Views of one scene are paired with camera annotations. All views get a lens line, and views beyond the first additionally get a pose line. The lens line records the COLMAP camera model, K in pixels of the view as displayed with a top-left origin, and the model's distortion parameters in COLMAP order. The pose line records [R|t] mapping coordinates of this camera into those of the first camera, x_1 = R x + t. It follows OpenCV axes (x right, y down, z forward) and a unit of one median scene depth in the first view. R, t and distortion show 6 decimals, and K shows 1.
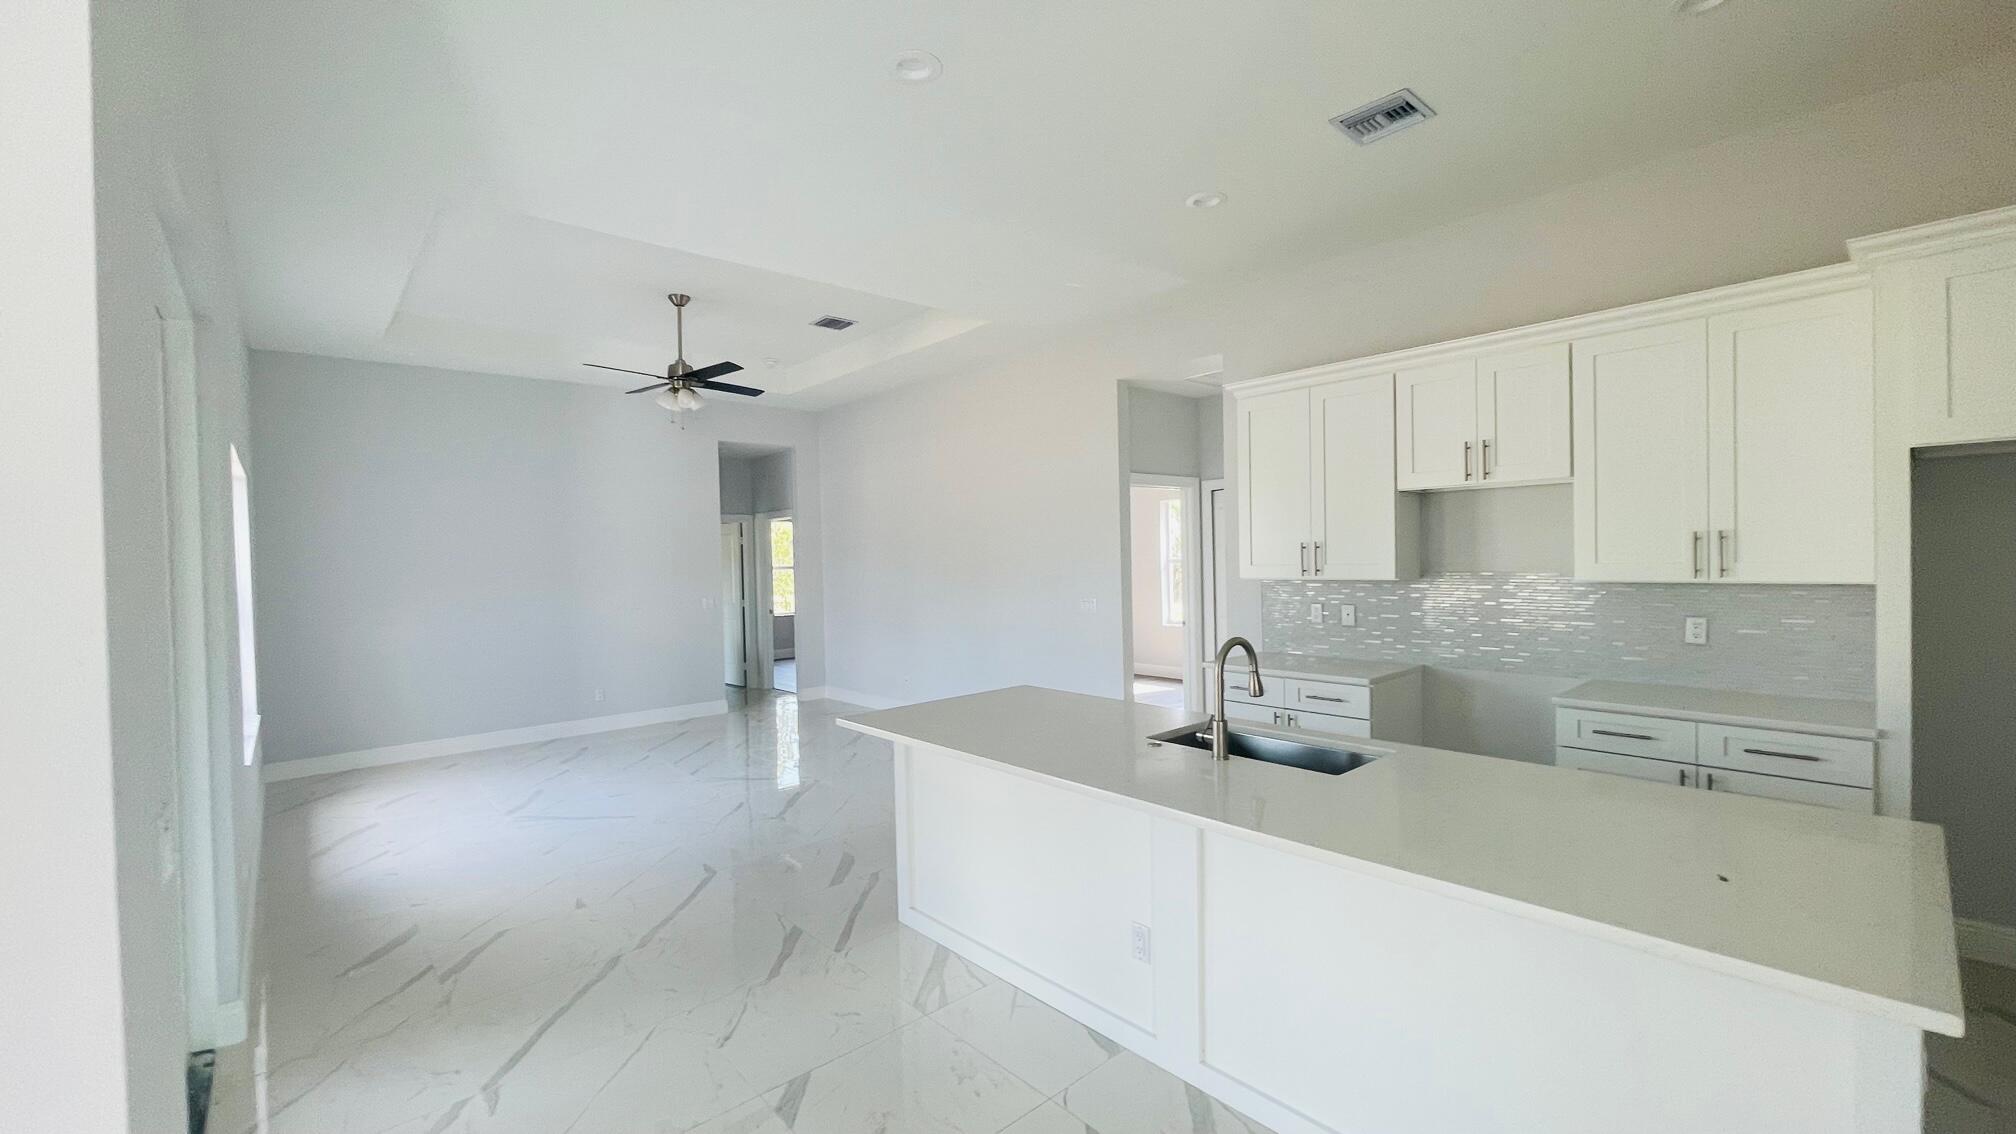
lens RADIAL K [[816.0, 0, 1010.8], [0, 816.0, 567.7], [0, 0, 1]] dist [-0.001167, 0.000428]
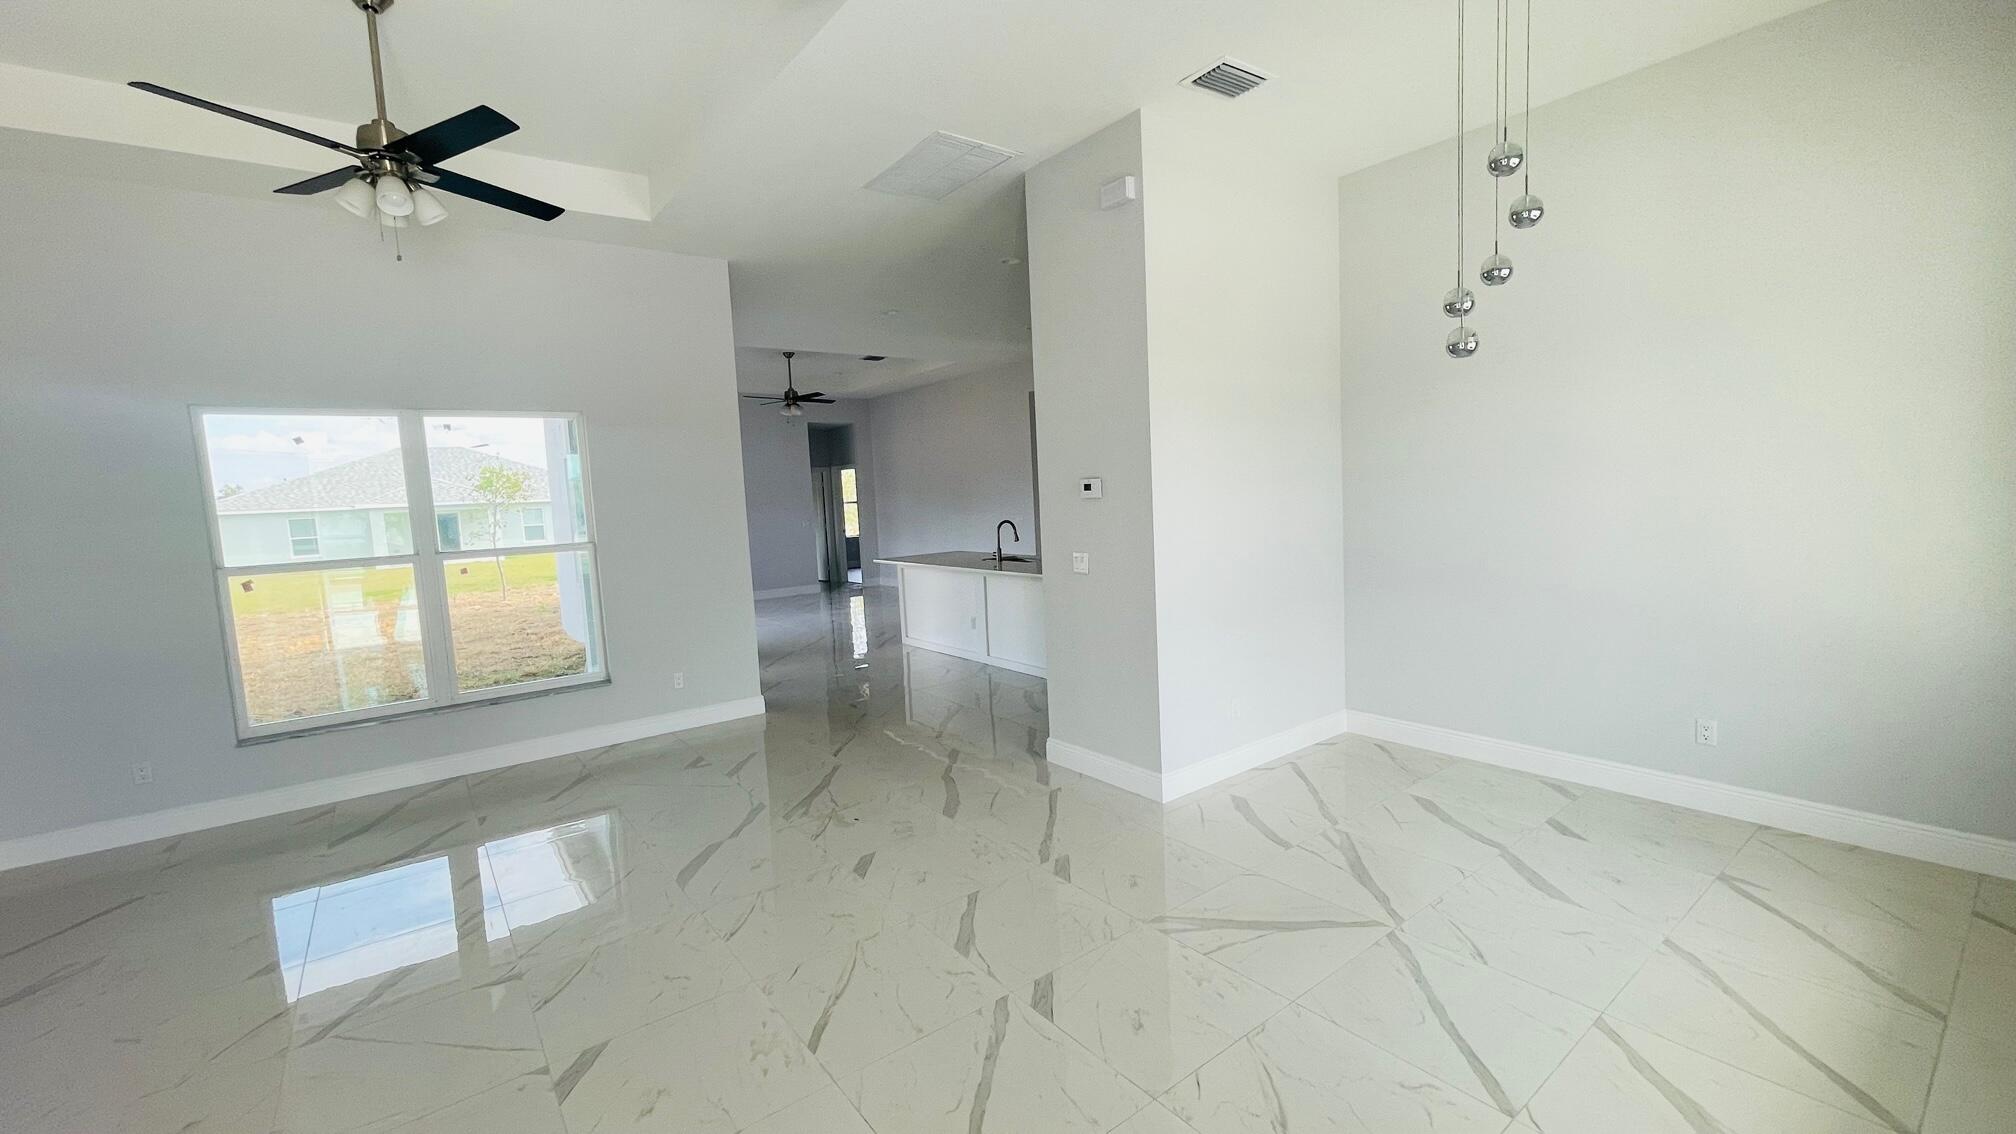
lens RADIAL K [[816.0, 0, 1010.8], [0, 816.0, 567.7], [0, 0, 1]] dist [-0.001167, 0.000428]
pose [[0.996614, -0.016770, -0.080493, 0.344429], [0.023292, 0.996459, 0.080790, 0.015170], [0.078853, -0.082392, 0.993476, -1.230662]]
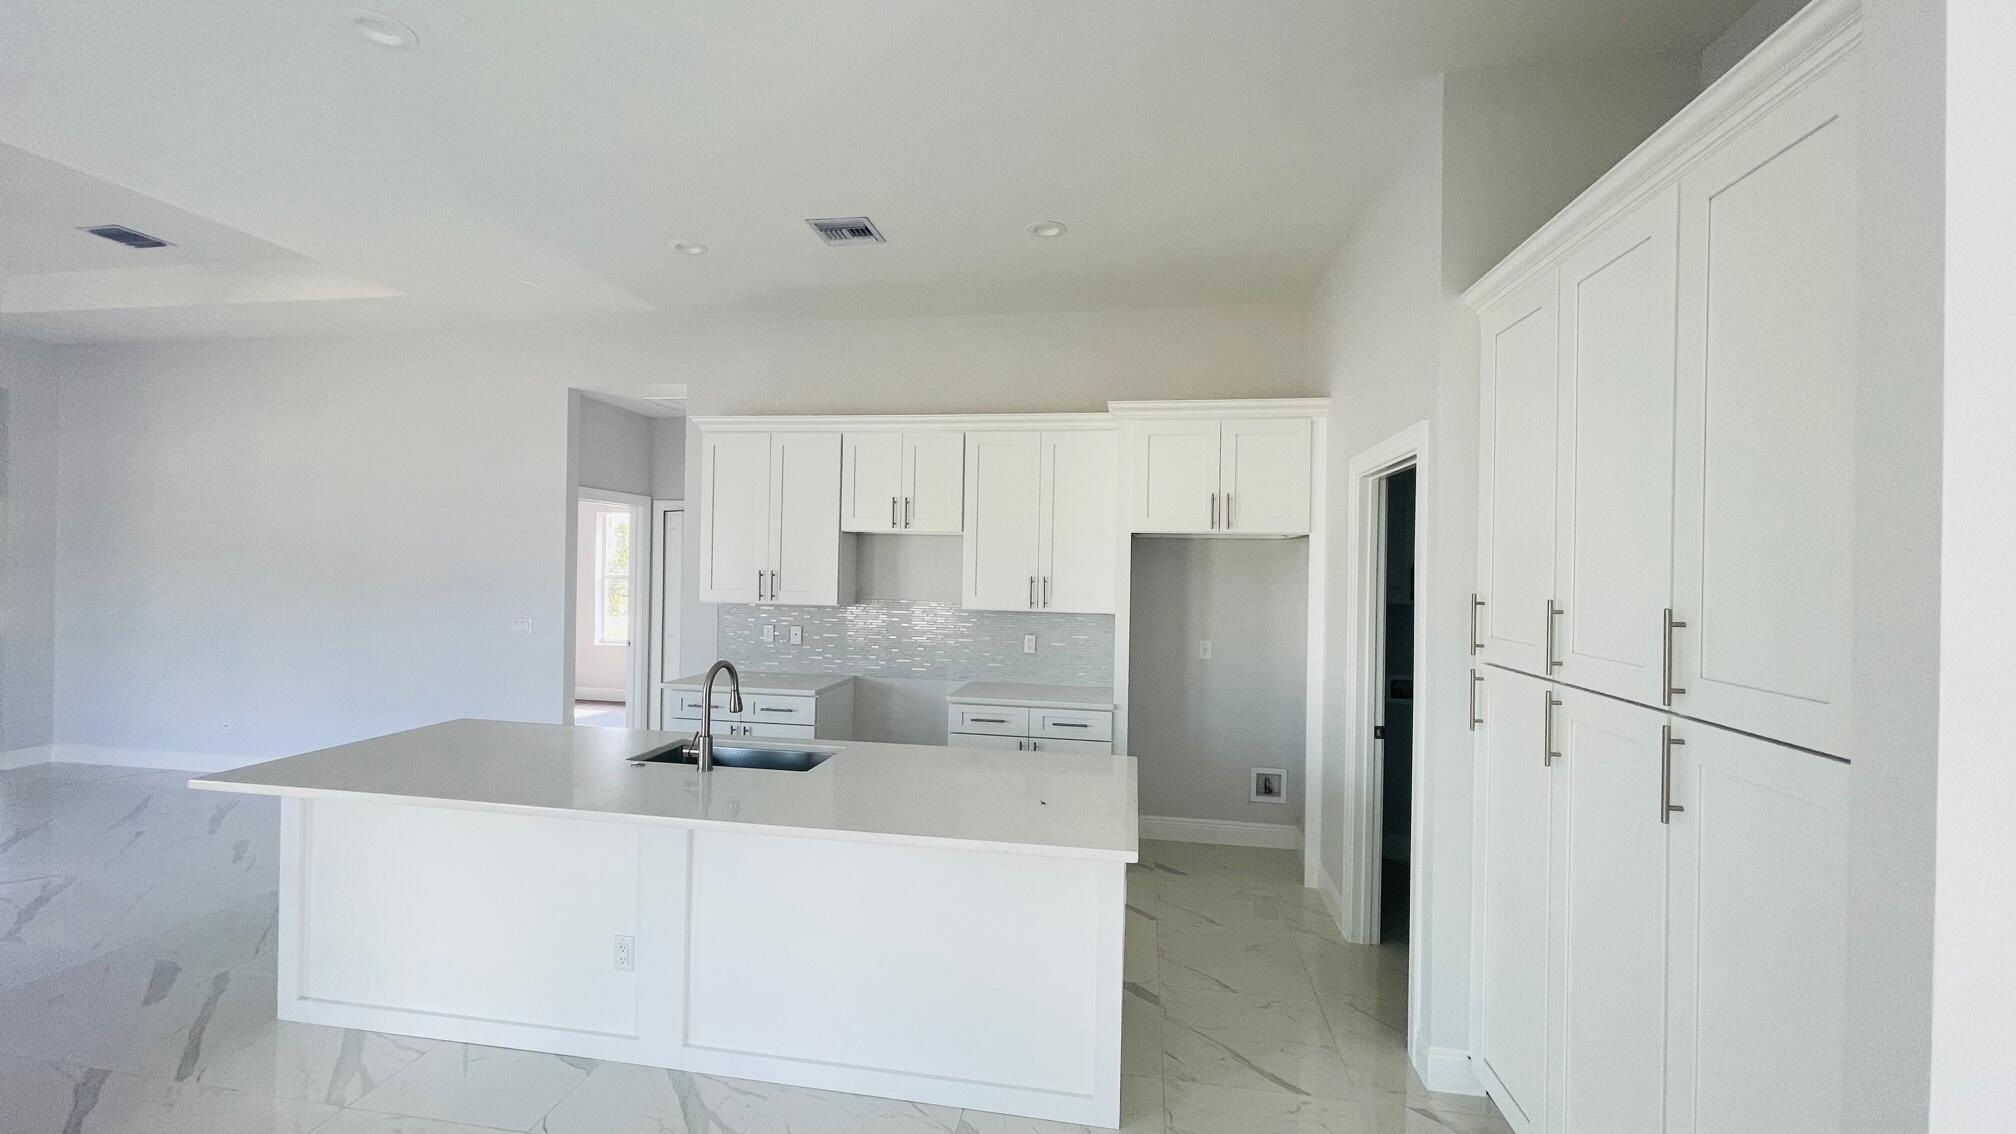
lens RADIAL K [[816.0, 0, 1010.8], [0, 816.0, 567.7], [0, 0, 1]] dist [-0.001167, 0.000428]
pose [[0.774157, 0.038018, 0.631851, -0.089878], [-0.028302, 0.999275, -0.025449, -0.017535], [-0.632361, 0.001819, 0.774672, -0.087125]]
